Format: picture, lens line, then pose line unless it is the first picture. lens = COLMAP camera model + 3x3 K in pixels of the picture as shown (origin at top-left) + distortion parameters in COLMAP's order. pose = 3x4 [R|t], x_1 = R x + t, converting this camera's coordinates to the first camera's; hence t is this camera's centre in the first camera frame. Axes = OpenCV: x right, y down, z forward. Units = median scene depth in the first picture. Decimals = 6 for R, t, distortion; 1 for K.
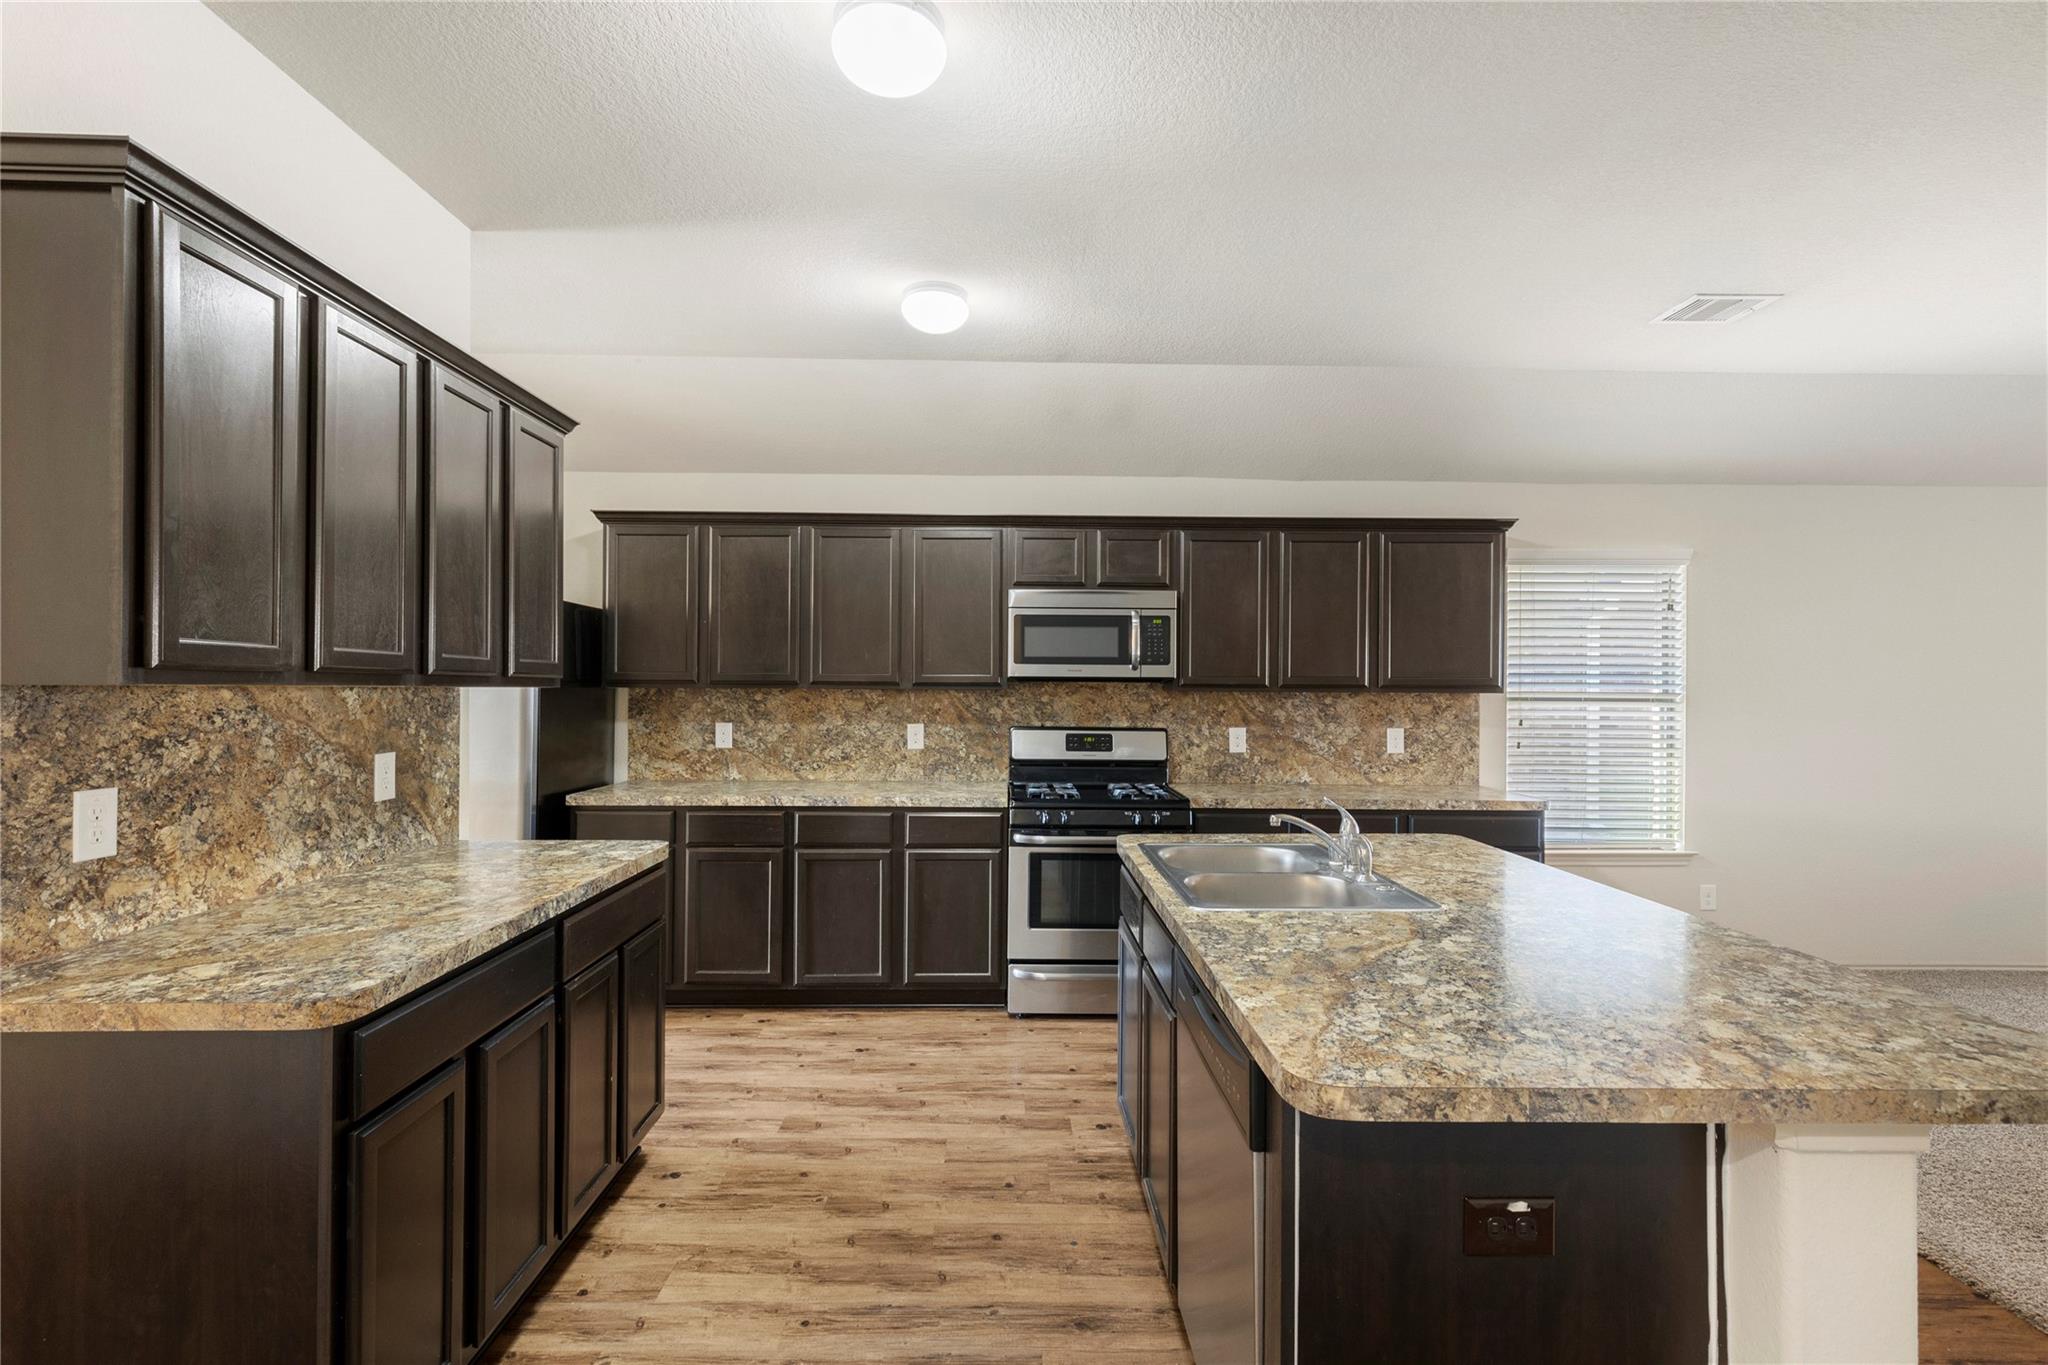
lens RADIAL K [[931.9, 0, 1018.5], [0, 931.9, 684.9], [0, 0, 1]] dist [0.011218, -0.004795]
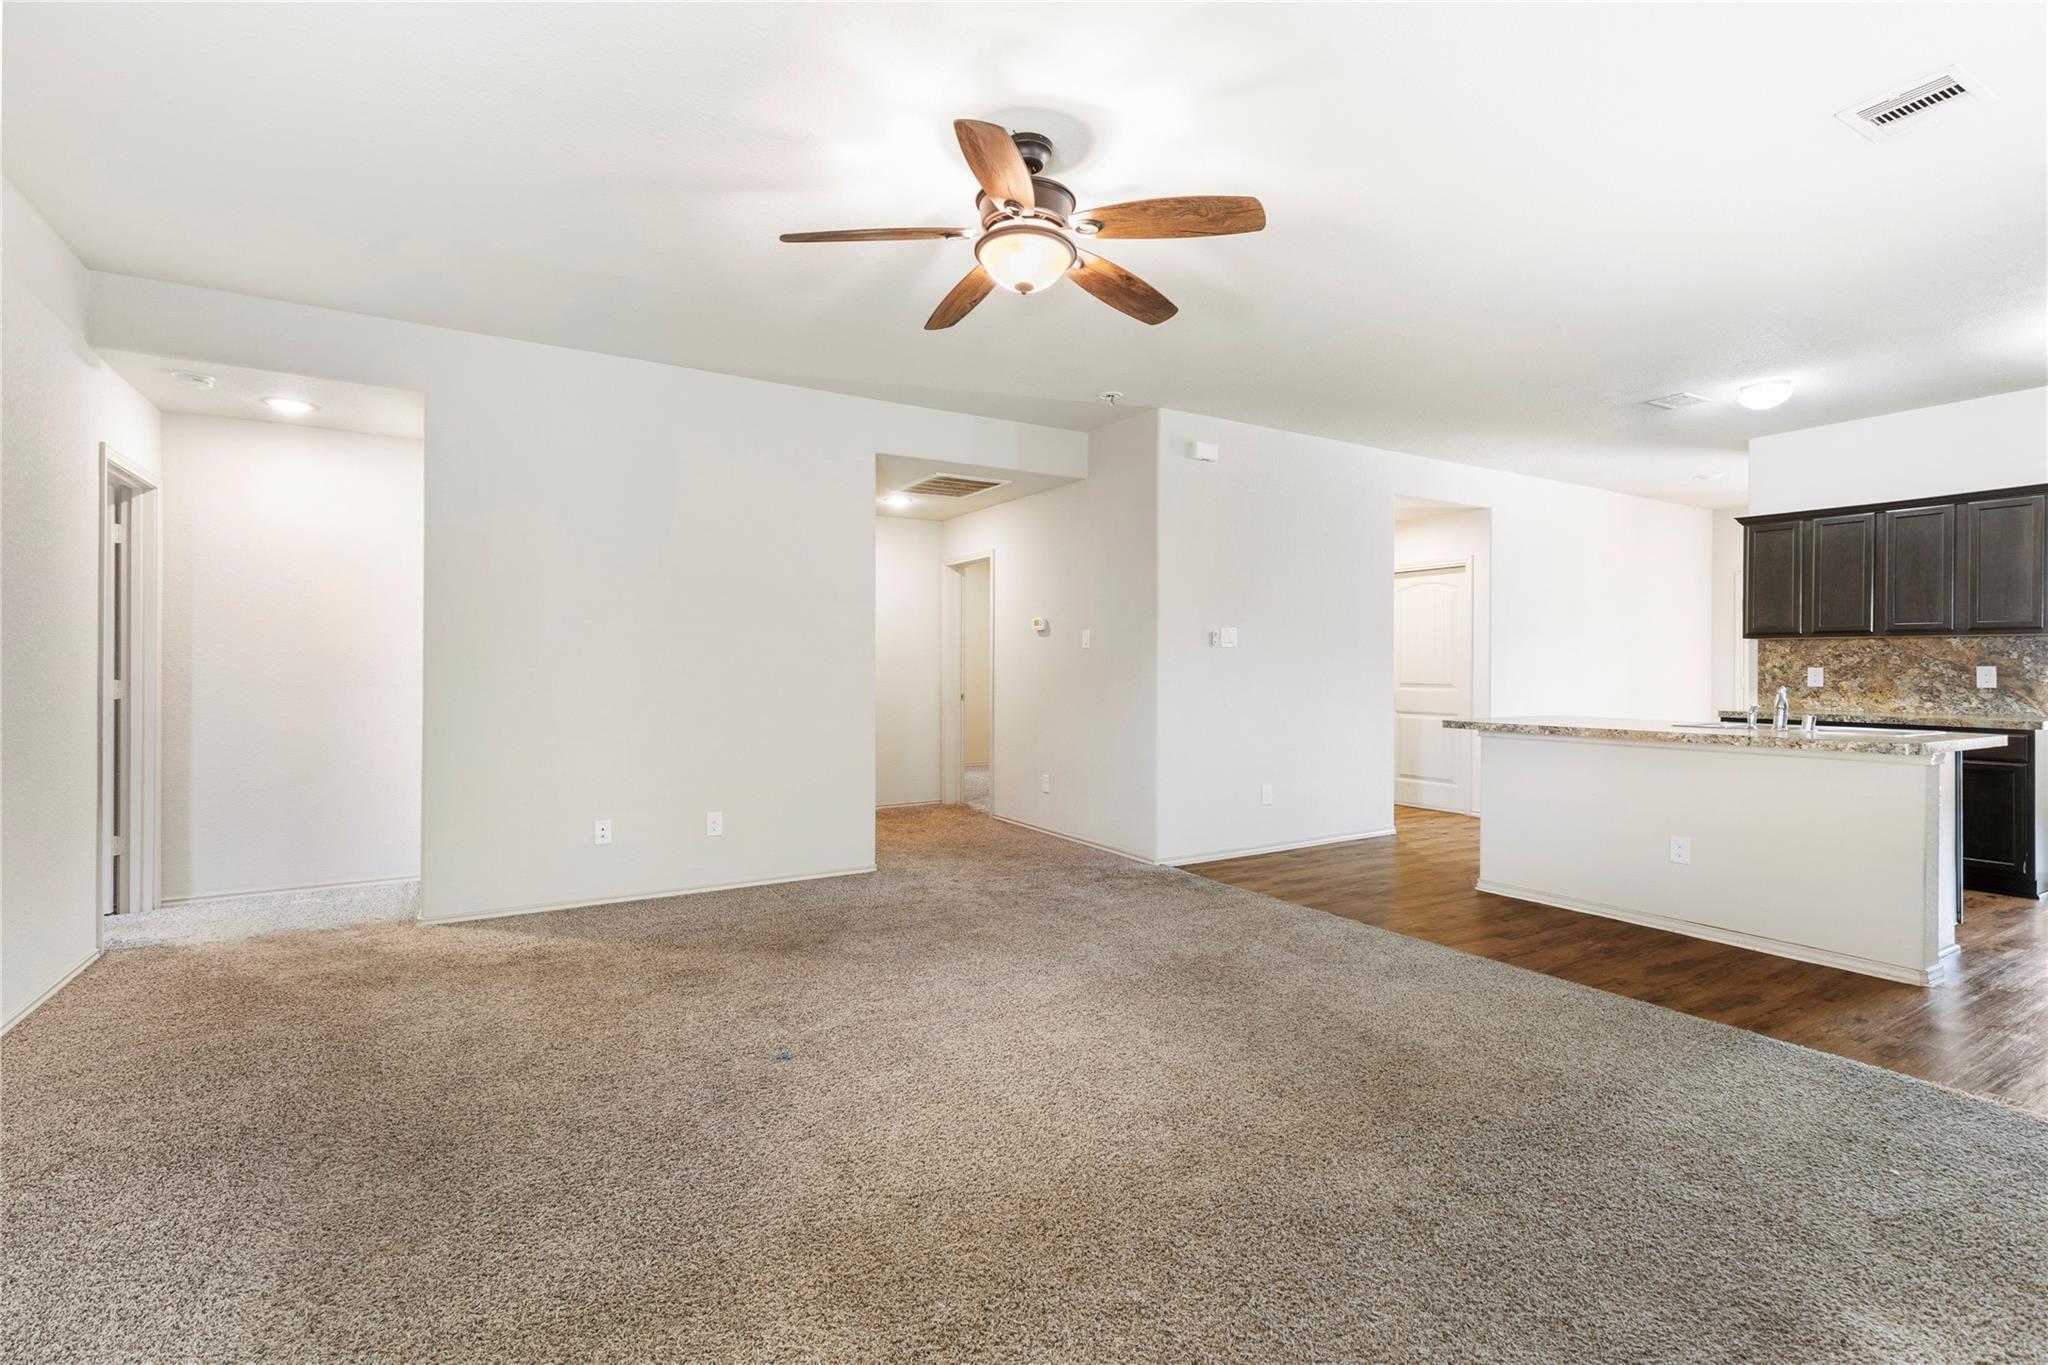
lens RADIAL K [[928.1, 0, 1017.7], [0, 928.1, 661.7], [0, 0, 1]] dist [0.003624, -0.000031]
pose [[-0.864281, -0.010533, -0.502899, 1.474110], [-0.007042, 0.999936, -0.008840, 0.060087], [0.502960, -0.004098, -0.864300, 1.079234]]
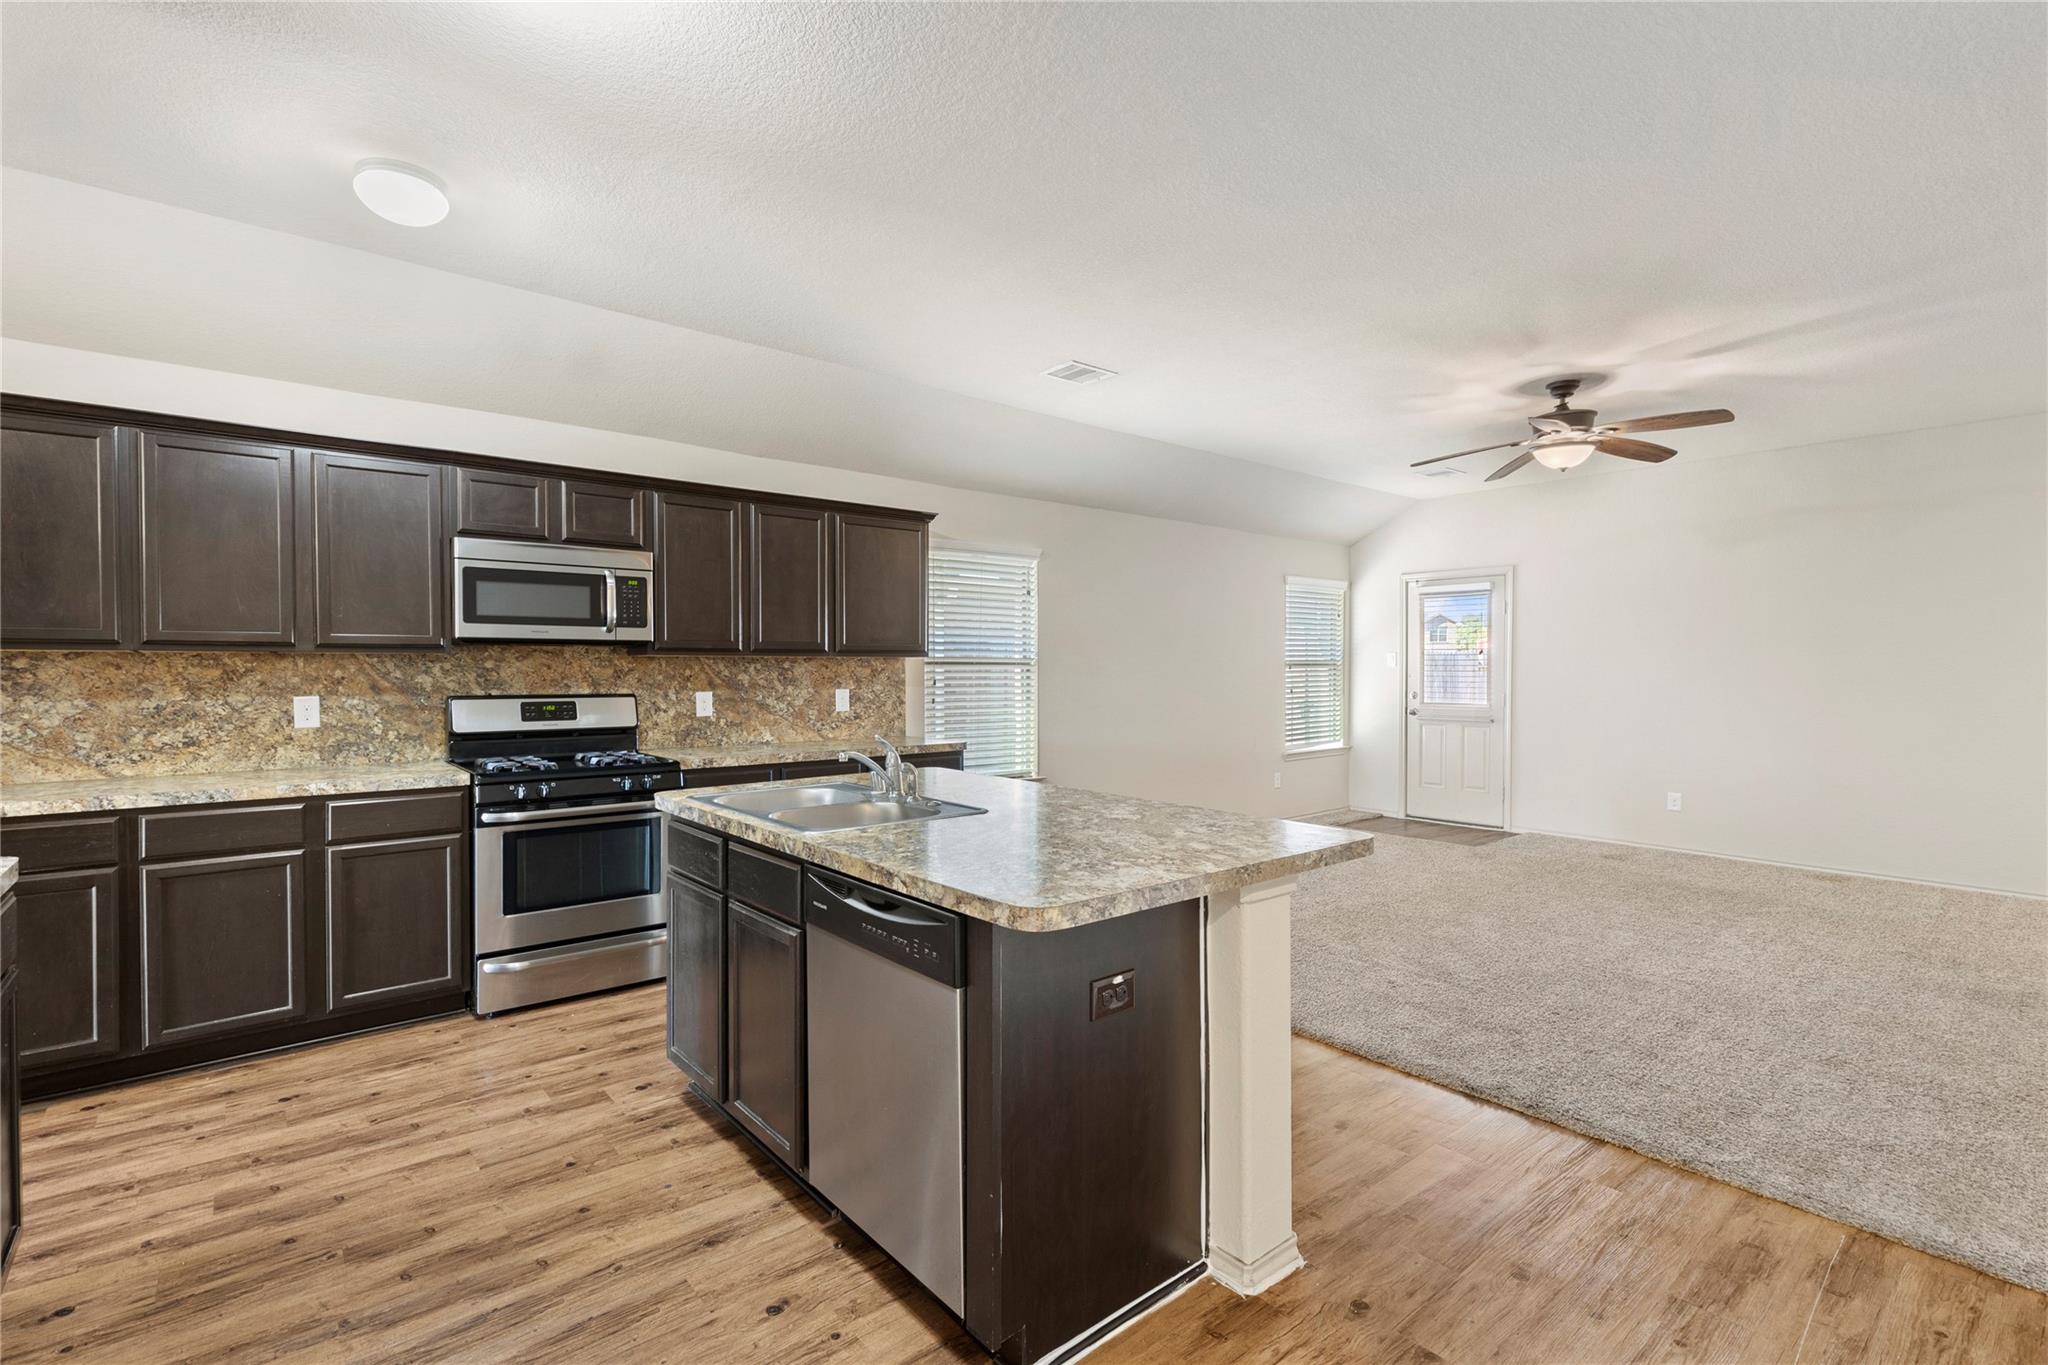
lens RADIAL K [[931.9, 0, 1018.5], [0, 931.9, 684.9], [0, 0, 1]] dist [0.011218, -0.004795]
pose [[0.778041, -0.018431, 0.627943, -0.160289], [0.004935, 0.999718, 0.023229, 0.018739], [-0.628194, -0.014974, 0.777913, -0.011975]]
